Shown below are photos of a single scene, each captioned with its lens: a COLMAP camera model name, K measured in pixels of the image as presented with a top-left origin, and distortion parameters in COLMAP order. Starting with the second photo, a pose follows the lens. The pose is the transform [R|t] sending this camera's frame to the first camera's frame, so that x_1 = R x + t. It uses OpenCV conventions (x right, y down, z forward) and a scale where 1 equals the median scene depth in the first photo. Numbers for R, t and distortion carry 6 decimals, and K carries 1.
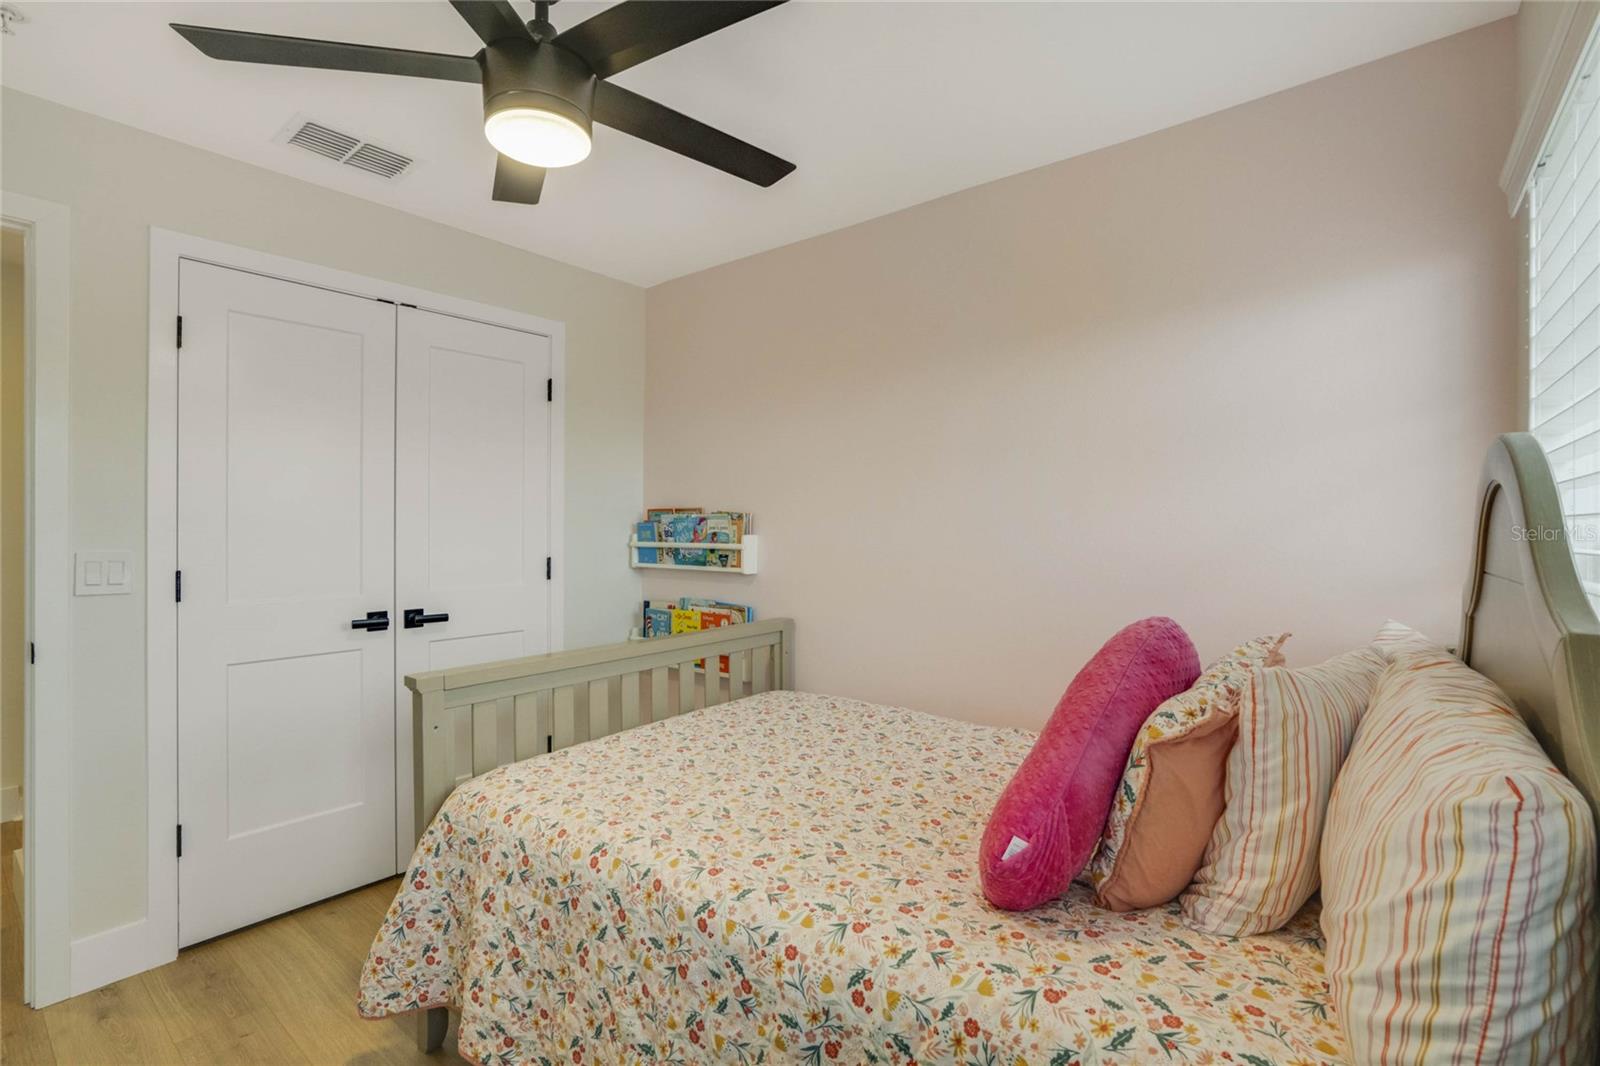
lens RADIAL K [[745.0, 0, 800.2], [0, 745.0, 530.9], [0, 0, 1]] dist [-0.052643, 0.021777]
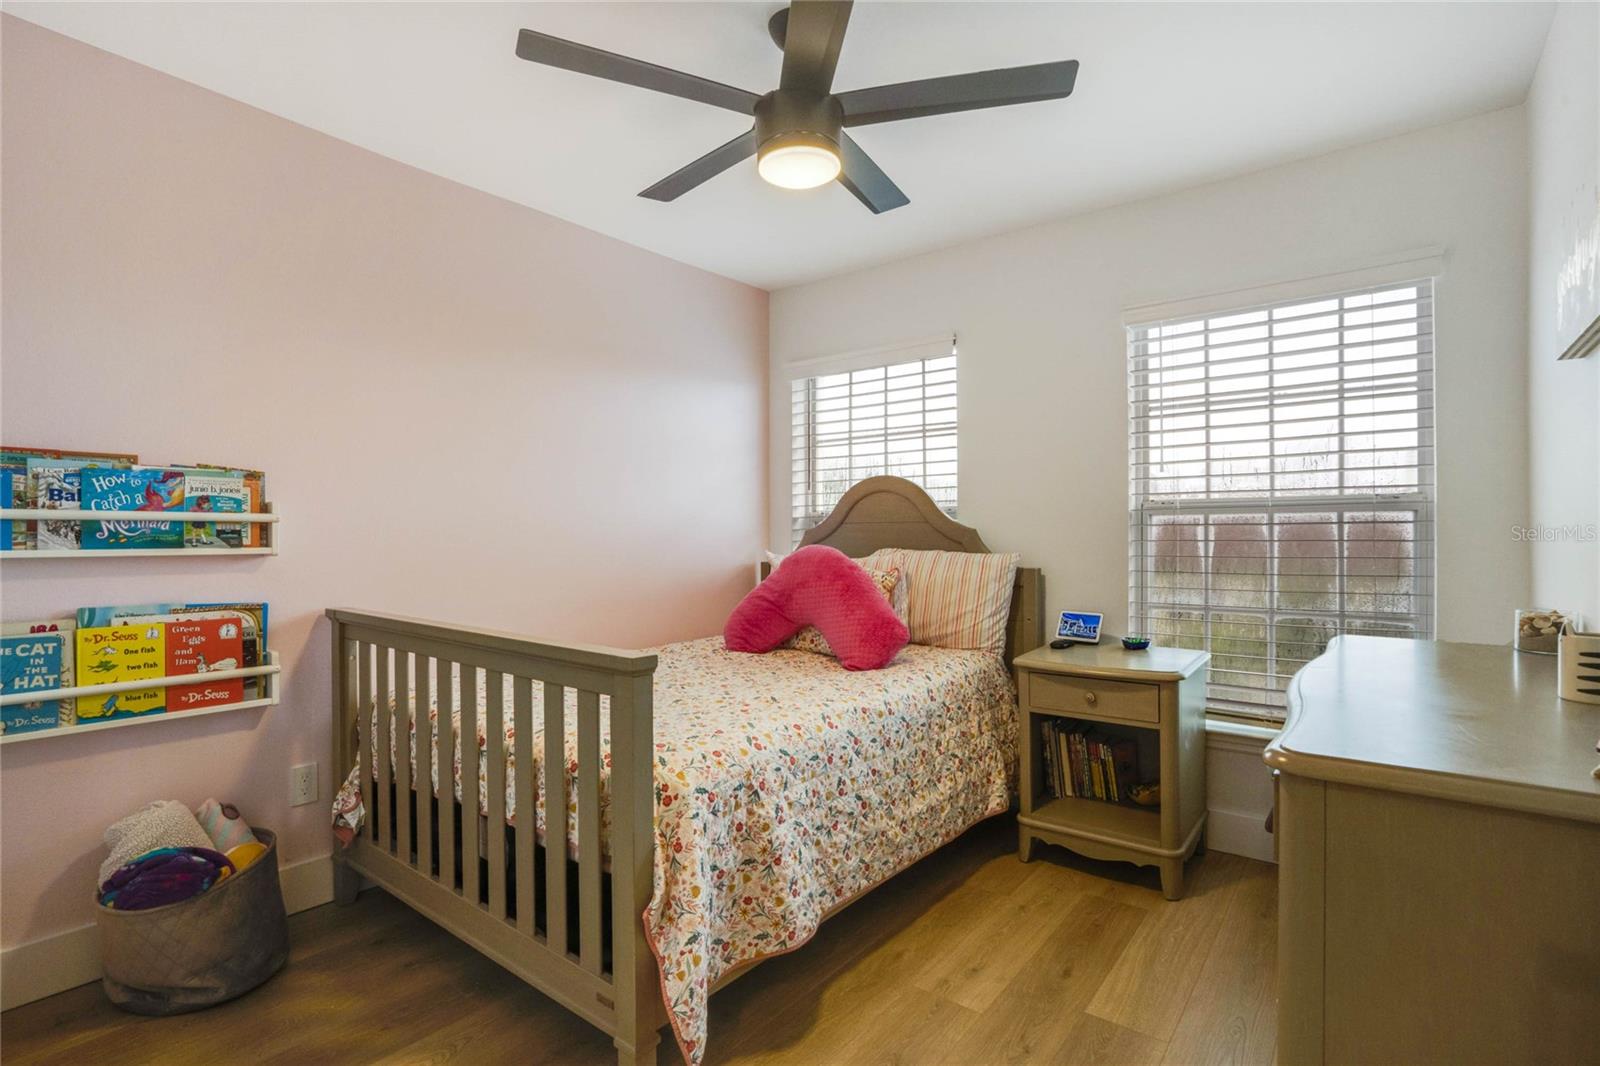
lens RADIAL K [[760.7, 0, 800.0], [0, 760.7, 533.0], [0, 0, 1]] dist [-0.061681, 0.024419]
pose [[-0.011759, 0.005615, 0.999915, -0.762655], [0.007079, 0.999960, -0.005532, 0.041203], [-0.999906, 0.007013, -0.011798, 0.474941]]
